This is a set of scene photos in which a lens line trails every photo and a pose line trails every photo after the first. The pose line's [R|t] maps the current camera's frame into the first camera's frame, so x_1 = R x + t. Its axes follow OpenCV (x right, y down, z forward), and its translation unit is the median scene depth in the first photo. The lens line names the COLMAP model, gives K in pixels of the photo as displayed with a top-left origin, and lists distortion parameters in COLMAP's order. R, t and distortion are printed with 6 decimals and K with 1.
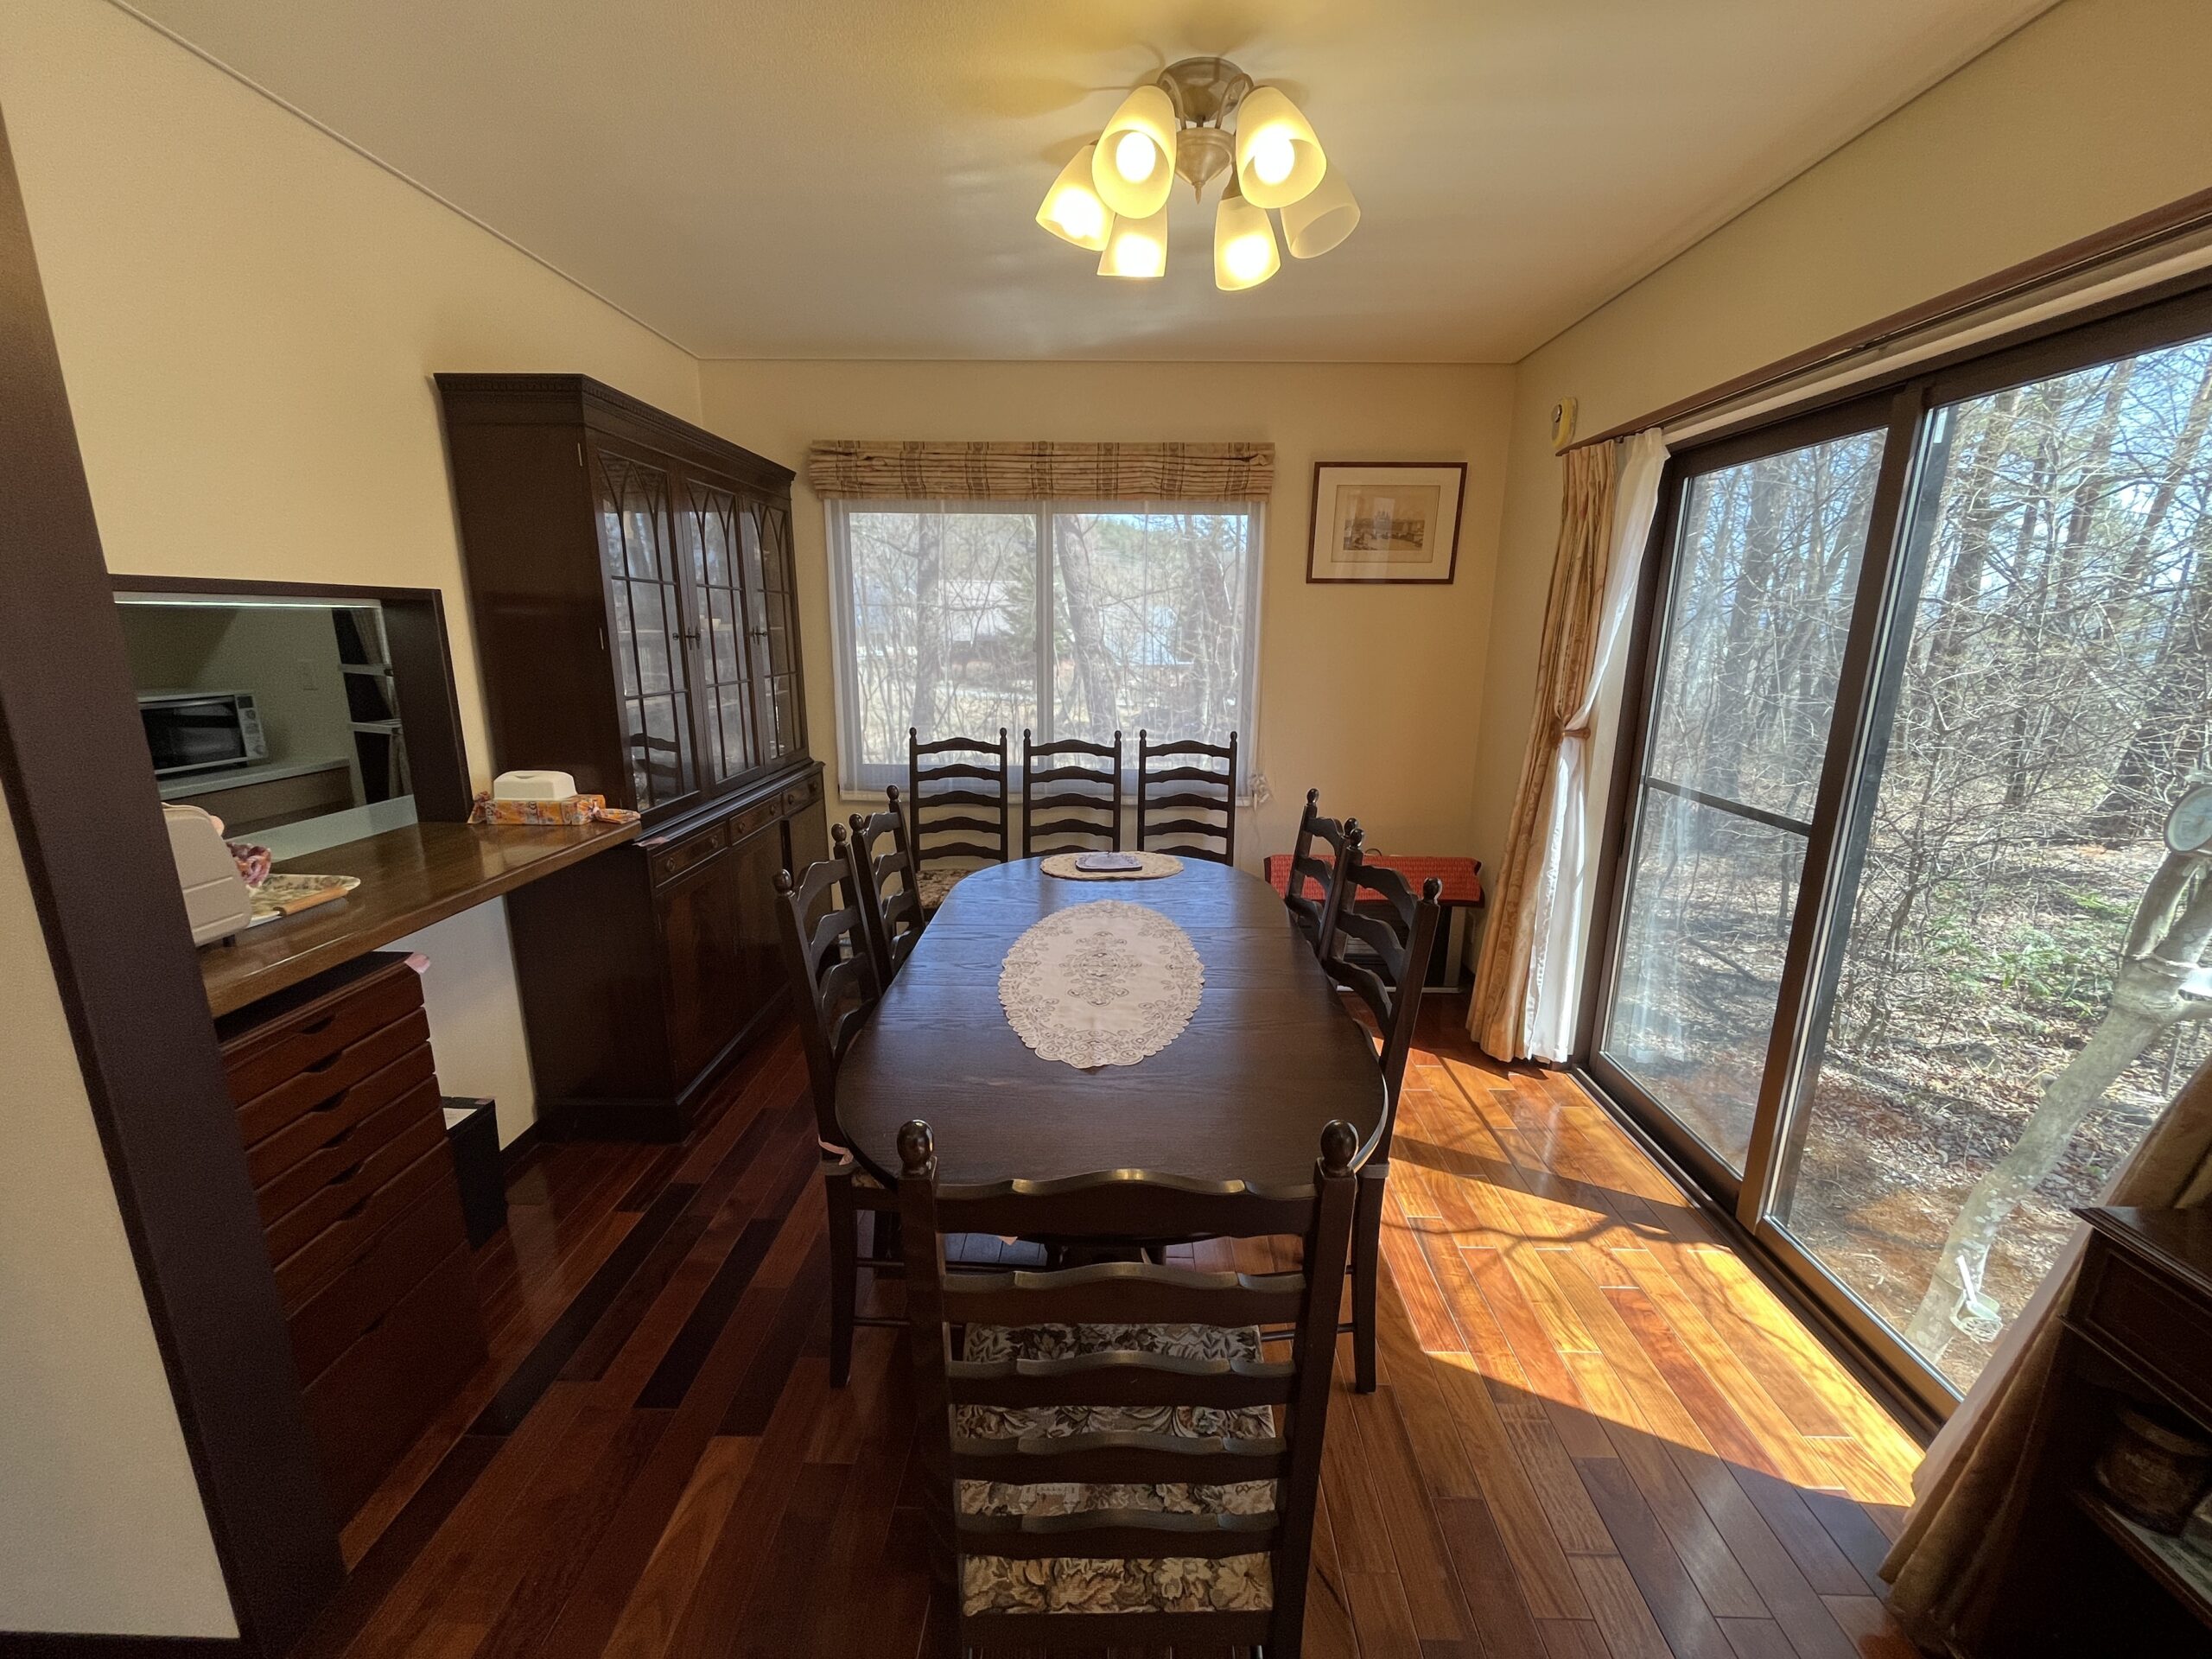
lens RADIAL K [[883.6, 0, 1126.5], [0, 883.6, 832.2], [0, 0, 1]] dist [-0.000740, 0.000341]
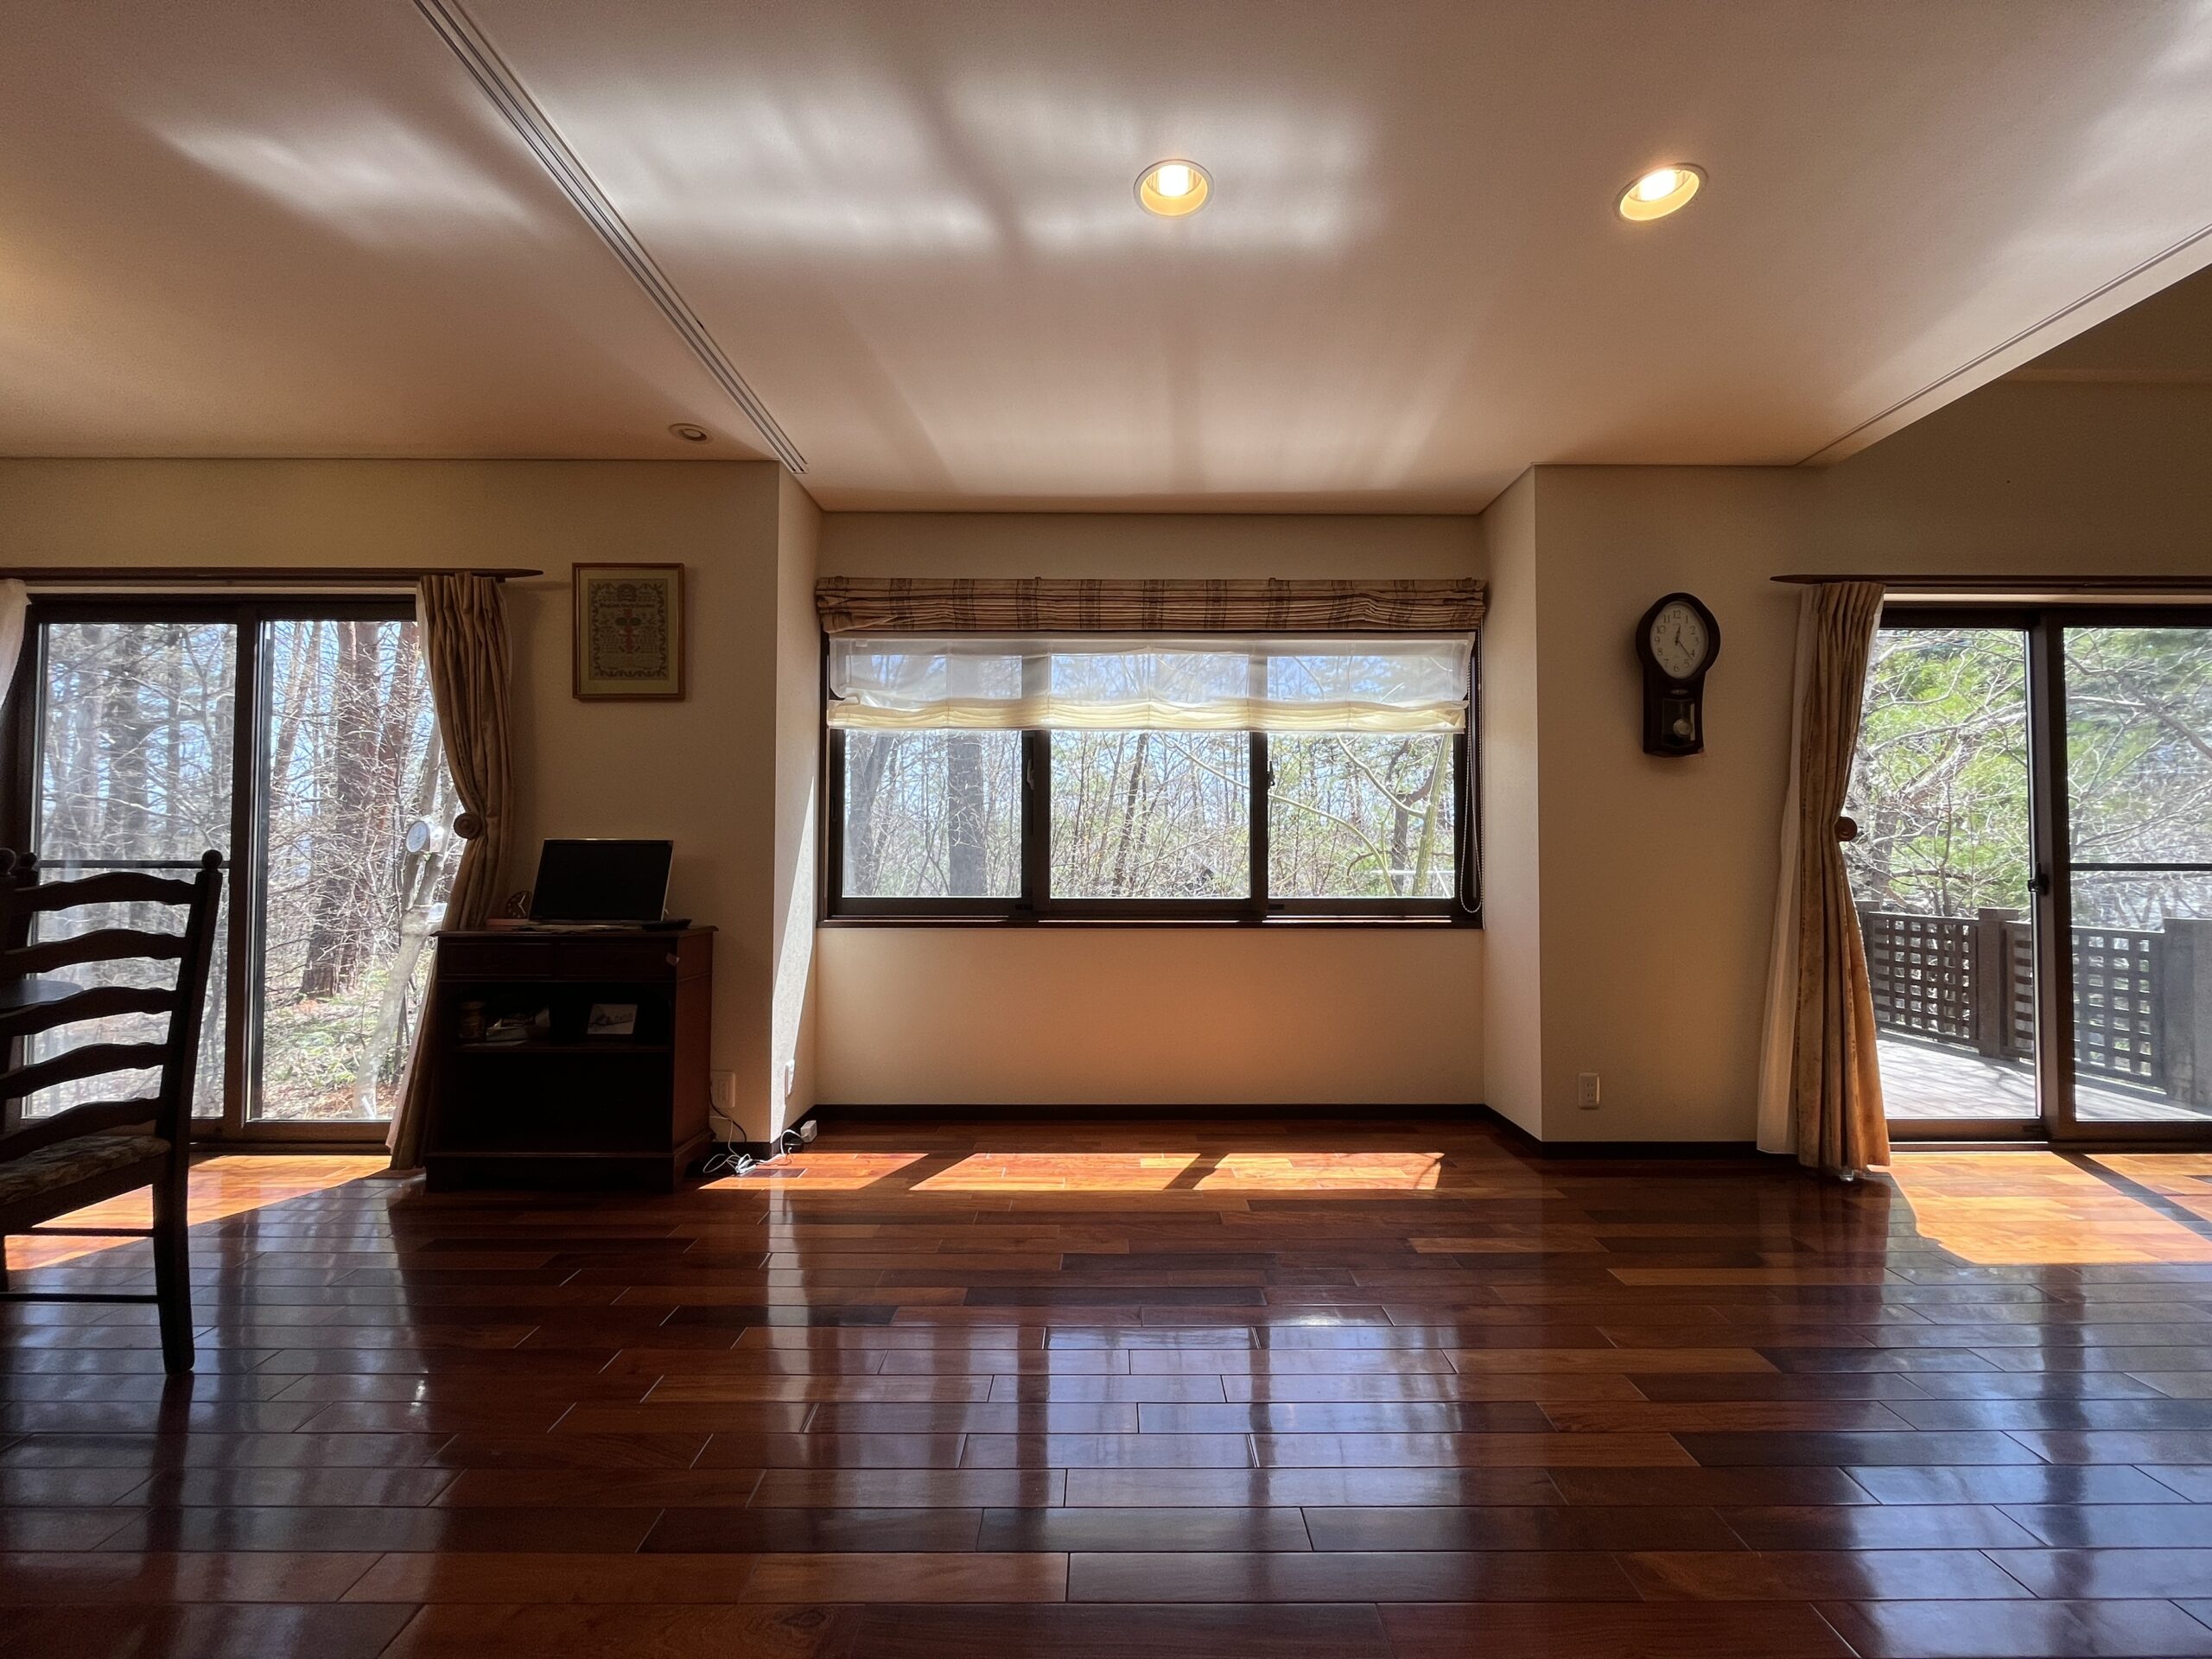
lens RADIAL K [[896.5, 0, 1106.0], [0, 896.5, 829.5], [0, 0, 1]] dist [-0.001306, -0.000162]
pose [[-0.007382, 0.017478, 0.999820, -0.560144], [0.226522, 0.973885, -0.015353, 0.217658], [-0.973978, 0.226368, -0.011149, -0.349988]]
